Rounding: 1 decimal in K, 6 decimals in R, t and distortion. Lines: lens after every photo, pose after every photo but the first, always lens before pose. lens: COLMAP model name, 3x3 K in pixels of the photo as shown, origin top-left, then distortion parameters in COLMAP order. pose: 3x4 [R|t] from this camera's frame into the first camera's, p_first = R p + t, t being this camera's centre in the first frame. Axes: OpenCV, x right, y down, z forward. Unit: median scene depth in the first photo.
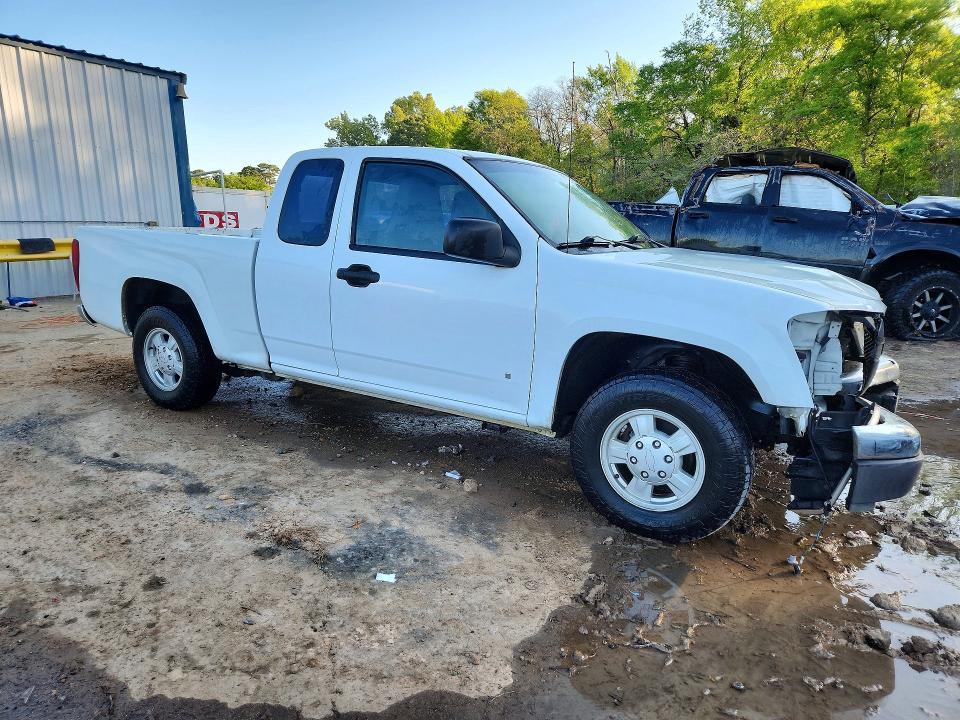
lens RADIAL K [[666.0, 0, 481.0], [0, 666.0, 359.1], [0, 0, 1]] dist [0.049501, -0.006106]
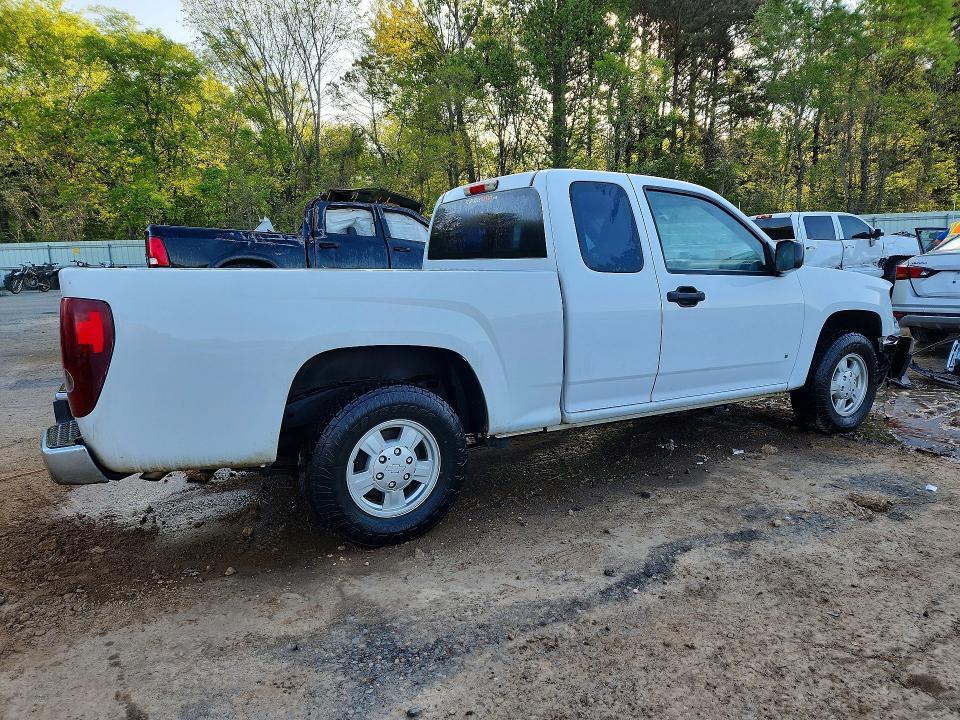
lens RADIAL K [[666.0, 0, 480.4], [0, 666.0, 360.9], [0, 0, 1]] dist [0.049501, -0.006106]
pose [[0.423523, -0.153886, 0.892719, -1.219695], [0.193600, 0.978074, 0.076752, -0.161158], [-0.884956, 0.140324, 0.444029, 0.789056]]
